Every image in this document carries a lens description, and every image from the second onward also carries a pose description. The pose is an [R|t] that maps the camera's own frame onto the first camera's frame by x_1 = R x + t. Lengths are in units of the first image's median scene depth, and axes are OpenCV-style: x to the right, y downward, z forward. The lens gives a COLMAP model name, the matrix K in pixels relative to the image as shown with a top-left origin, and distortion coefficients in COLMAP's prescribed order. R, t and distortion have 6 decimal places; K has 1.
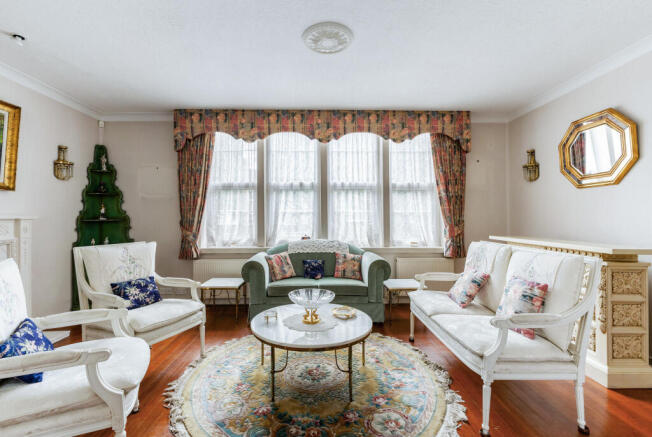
lens RADIAL K [[319.2, 0, 316.4], [0, 319.2, 219.9], [0, 0, 1]] dist [-0.004642, -0.001366]
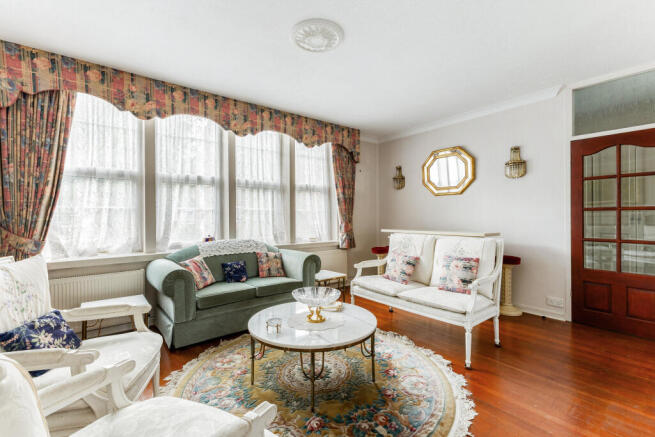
lens RADIAL K [[298.4, 0, 347.1], [0, 298.4, 219.6], [0, 0, 1]] dist [0.008595, 0.000148]
pose [[0.772871, -0.009566, 0.634492, -0.293739], [0.008992, 0.999951, 0.004123, 0.003295], [-0.634500, 0.002519, 0.772919, 0.126144]]
